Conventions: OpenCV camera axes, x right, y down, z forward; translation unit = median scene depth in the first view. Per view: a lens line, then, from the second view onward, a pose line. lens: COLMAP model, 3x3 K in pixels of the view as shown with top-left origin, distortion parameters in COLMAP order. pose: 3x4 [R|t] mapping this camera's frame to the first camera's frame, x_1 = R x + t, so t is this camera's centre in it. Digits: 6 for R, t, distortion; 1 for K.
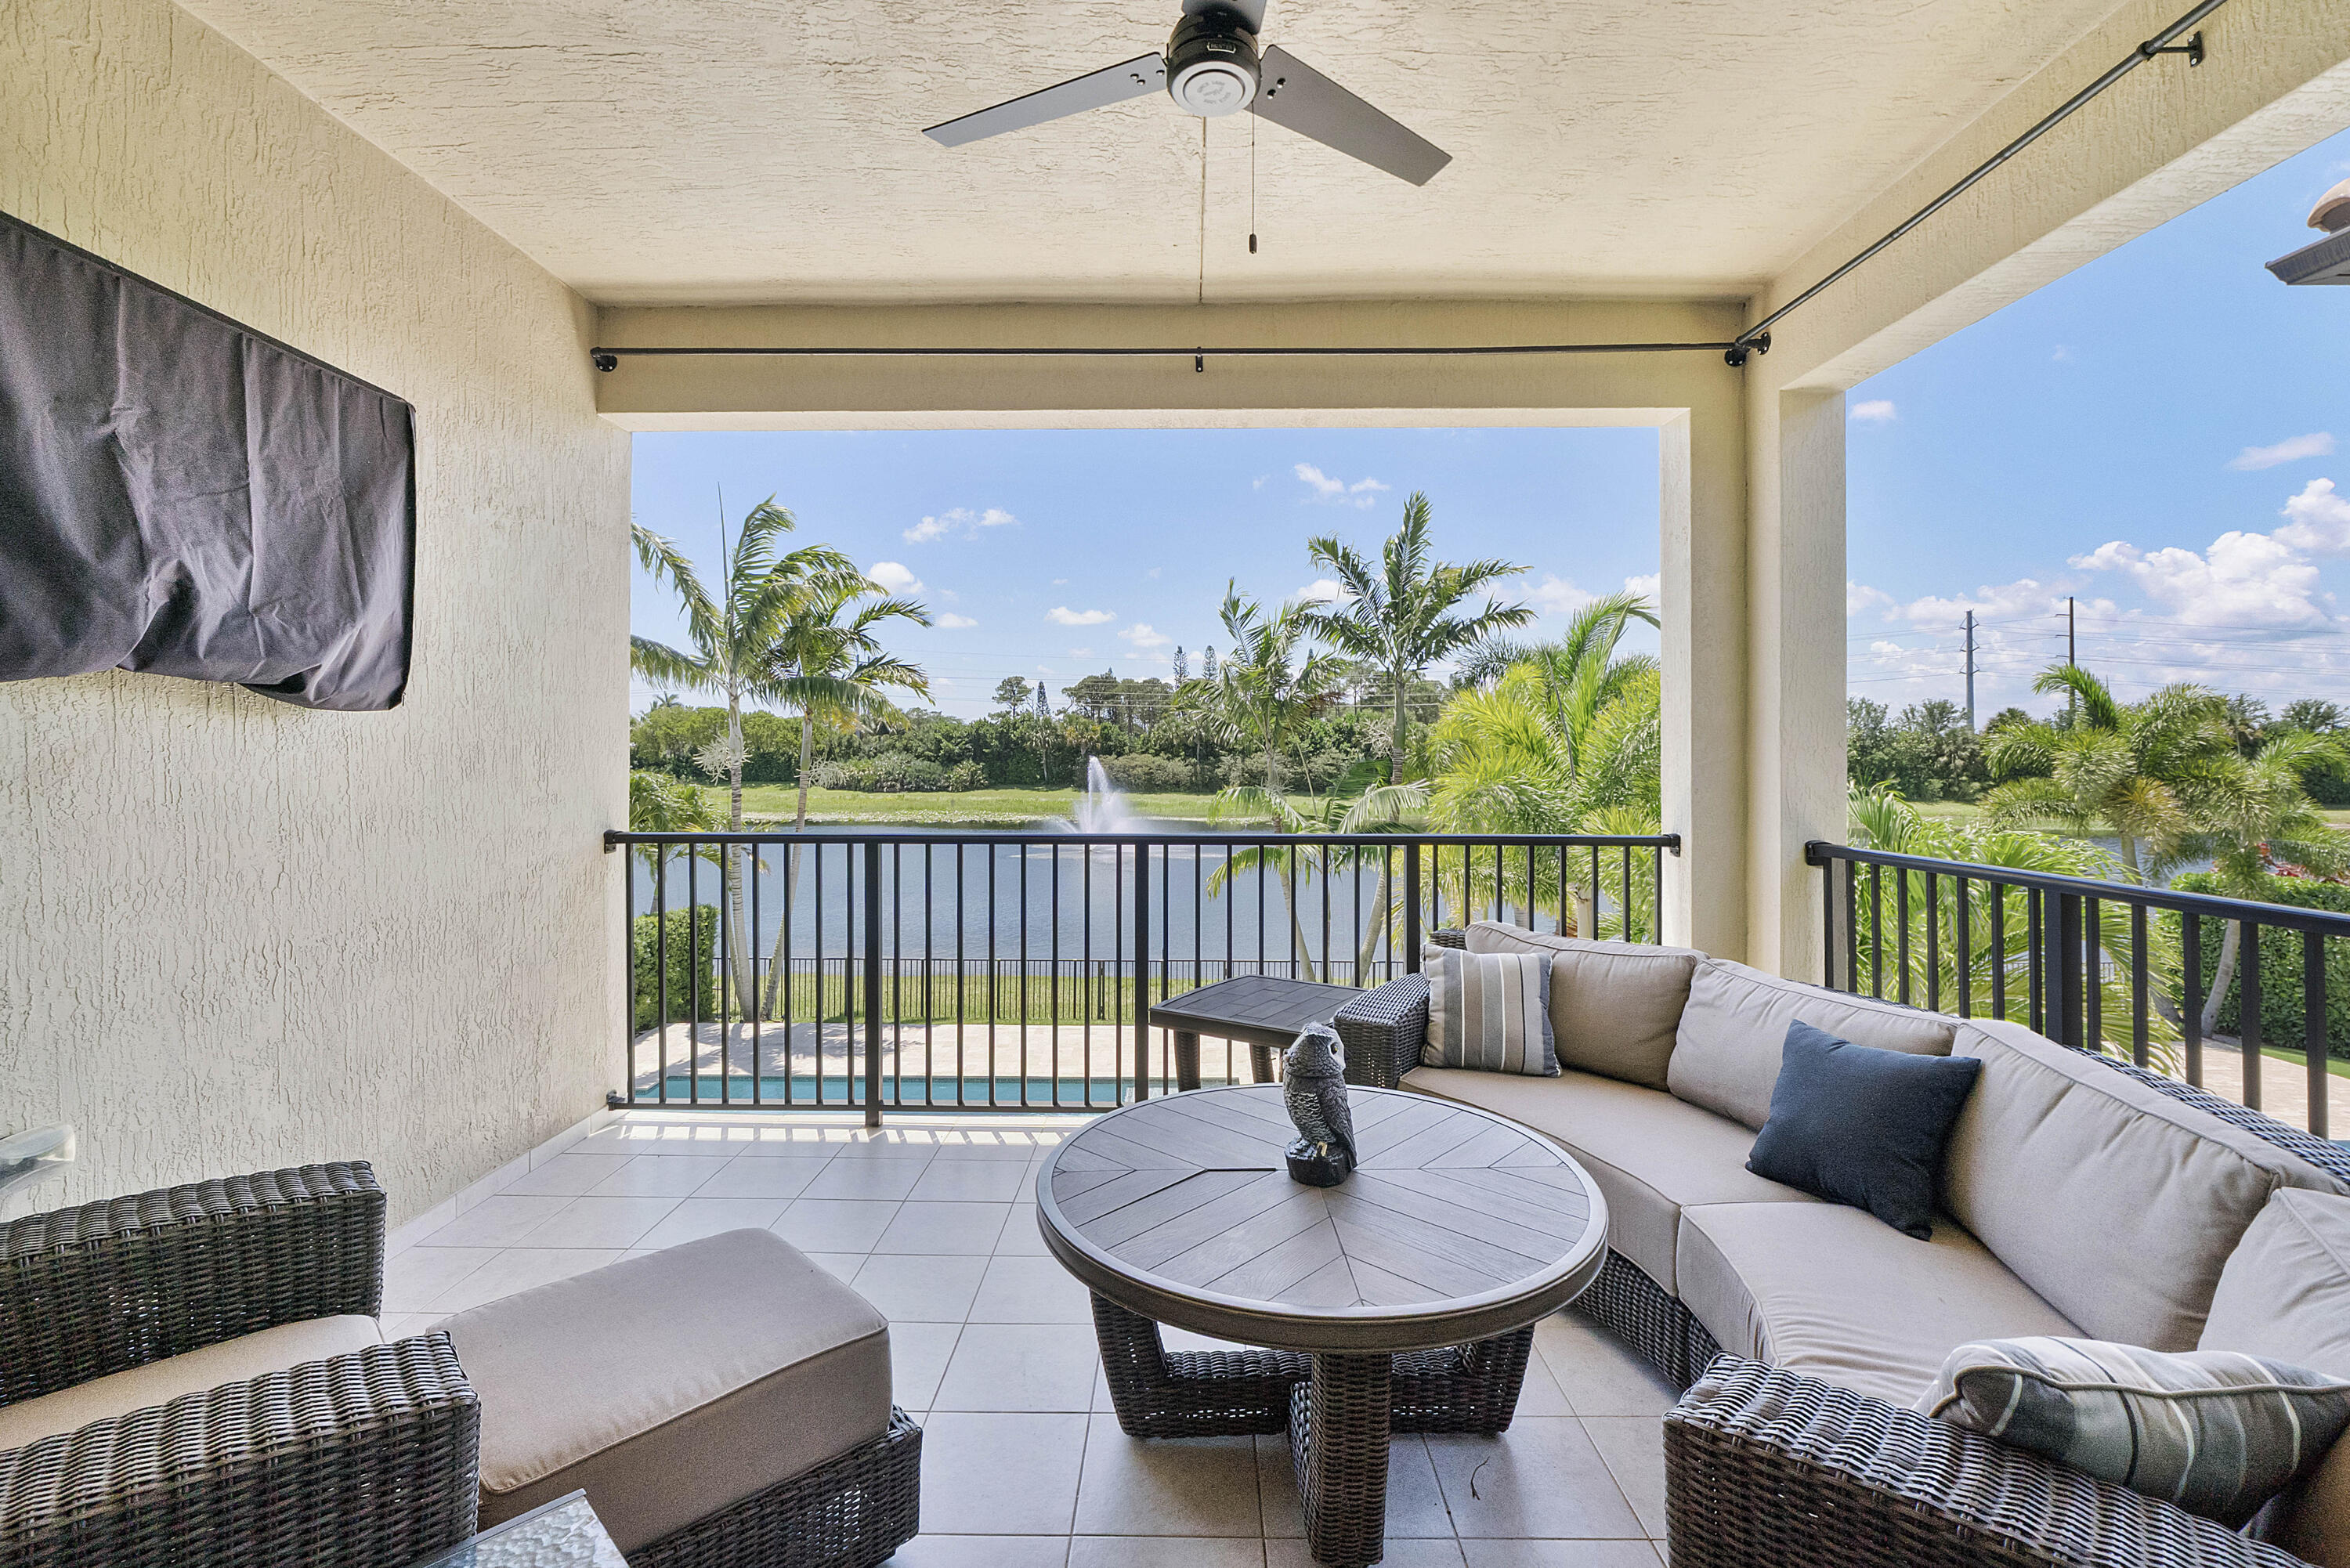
lens RADIAL K [[1005.0, 0, 1176.2], [0, 1005.0, 789.3], [0, 0, 1]] dist [-0.010658, 0.000136]
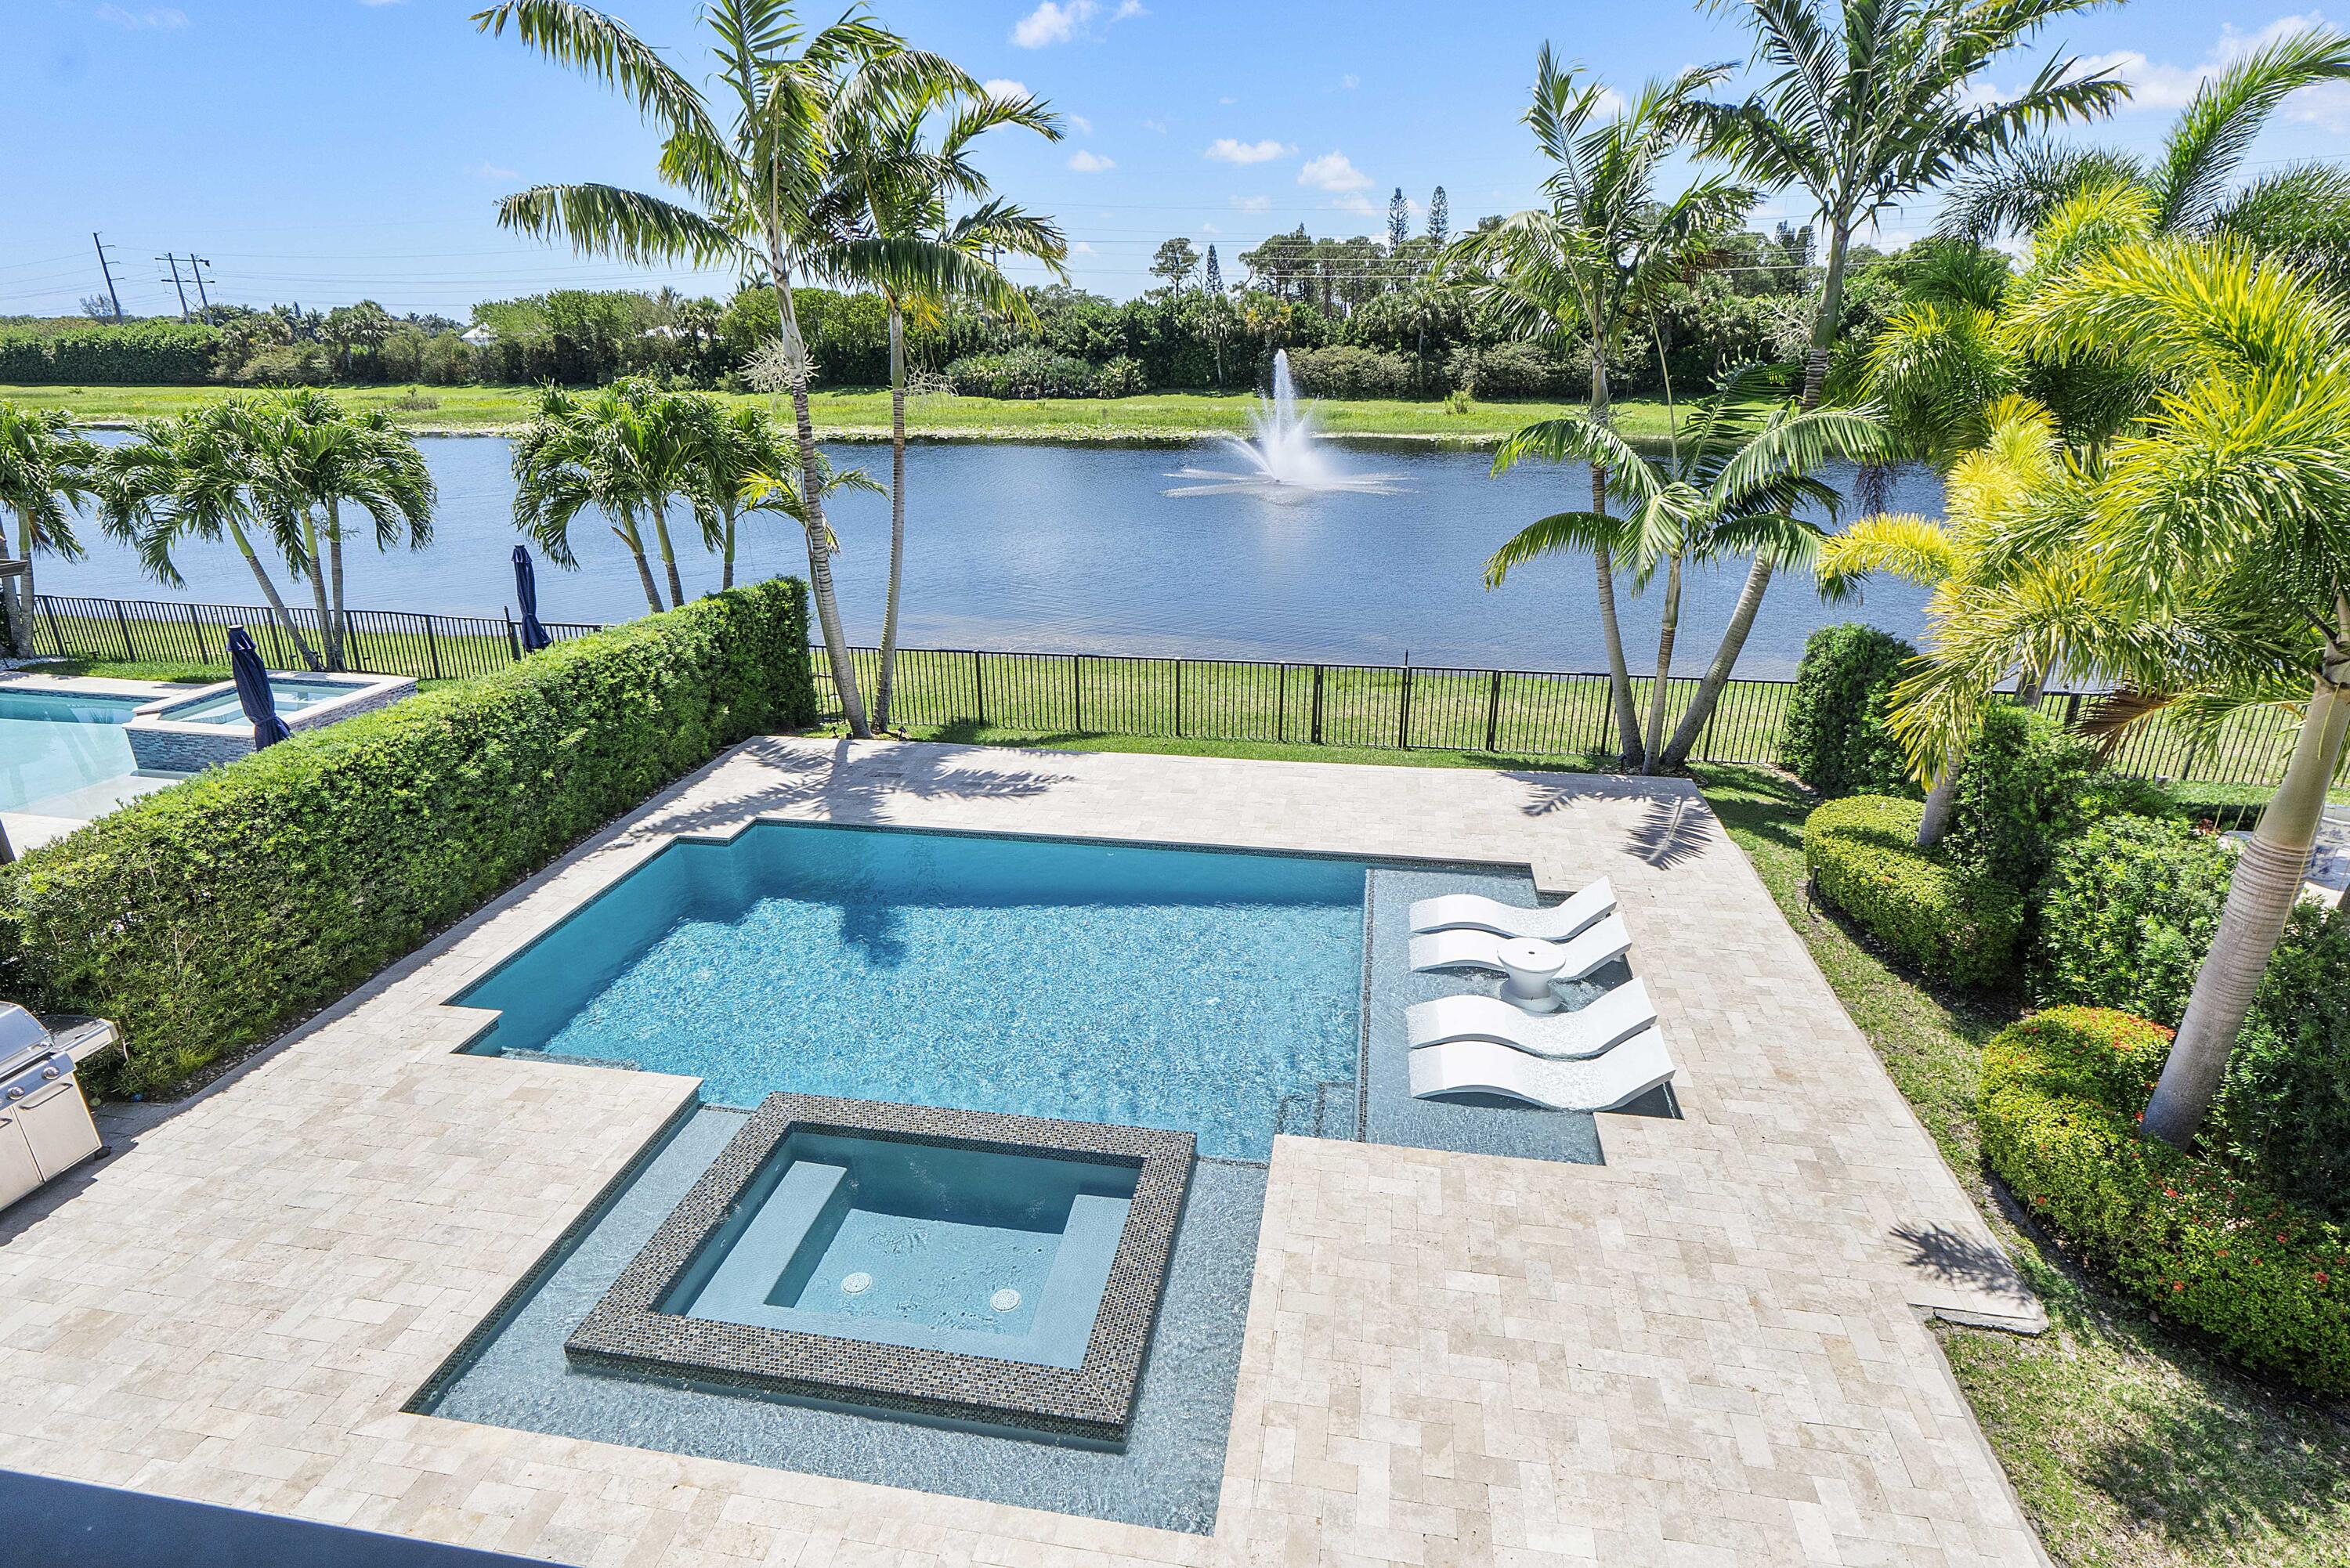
lens RADIAL K [[1197.2, 0, 1196.9], [0, 1197.2, 805.0], [0, 0, 1]] dist [-0.008141, -0.001110]
pose [[0.989493, 0.044130, -0.137679, -0.232943], [0.003244, 0.945262, 0.326297, -0.091993], [0.144543, -0.323315, 0.935187, 1.004007]]
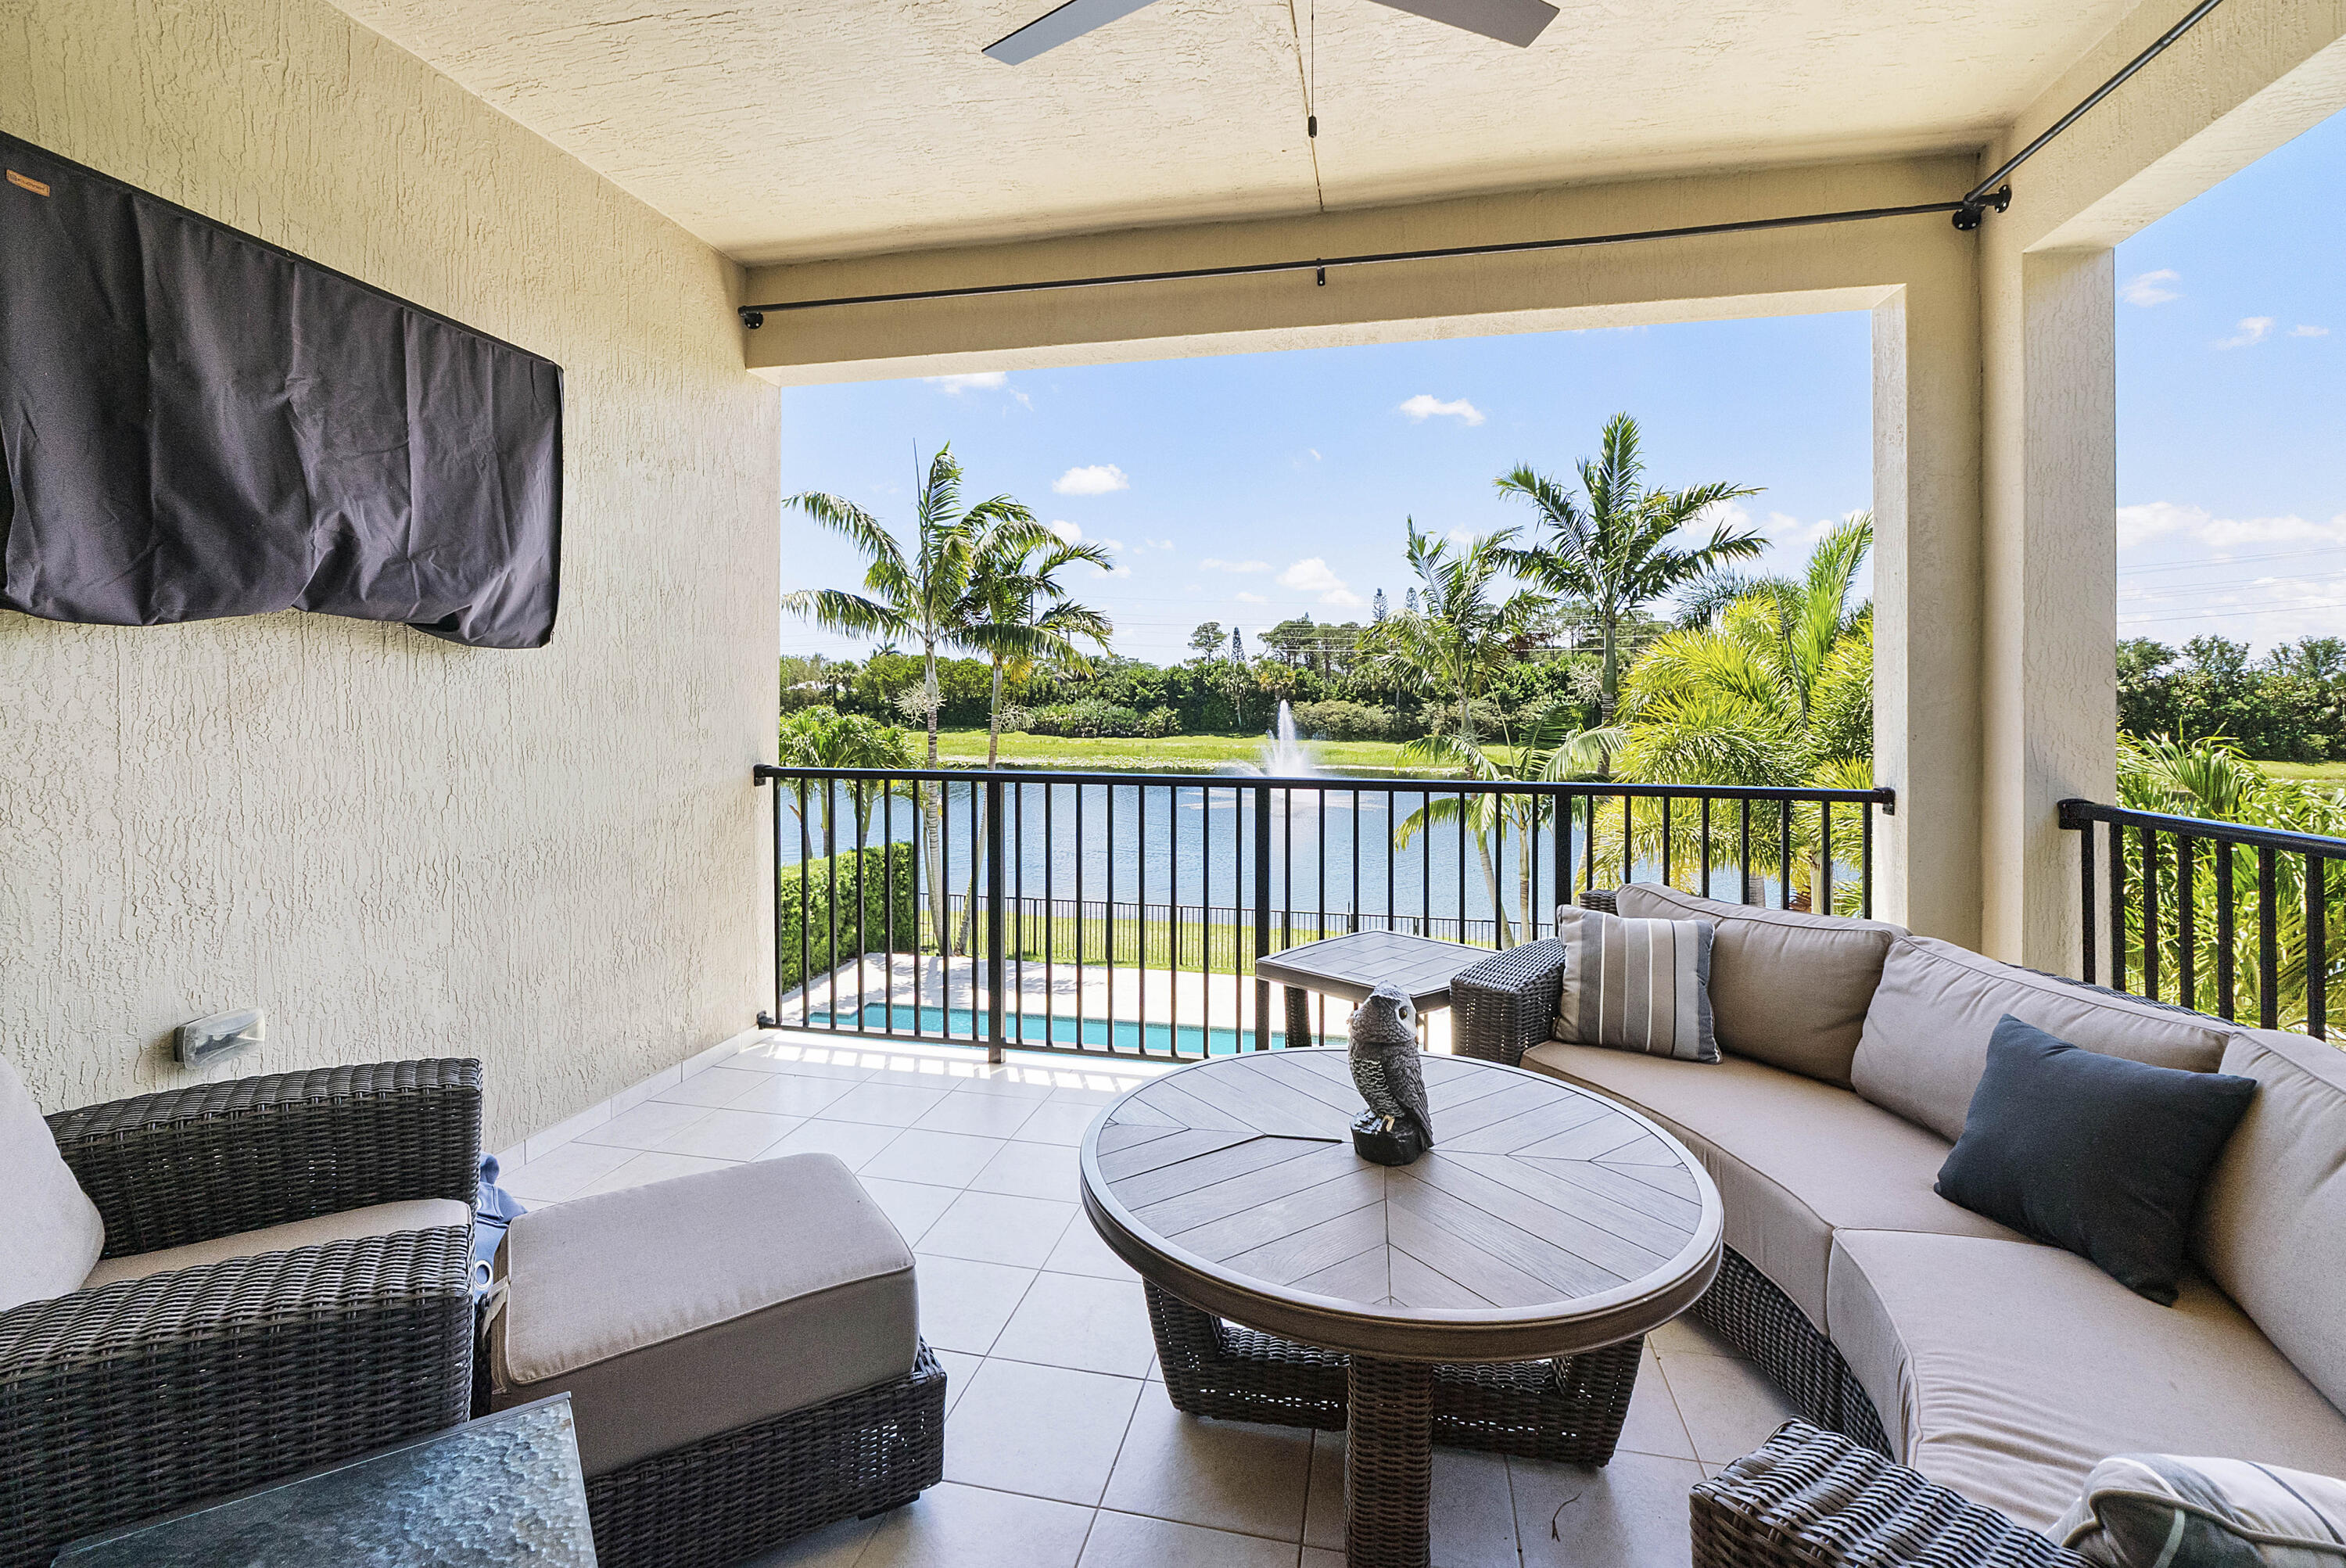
lens RADIAL K [[1022.7, 0, 1165.1], [0, 1022.7, 735.8], [0, 0, 1]] dist [-0.011228, 0.000778]
pose [[0.979372, 0.009996, -0.201819, 0.083760], [-0.010133, 0.999949, 0.000358, 0.007328], [0.201812, 0.001695, 0.979423, 0.038241]]
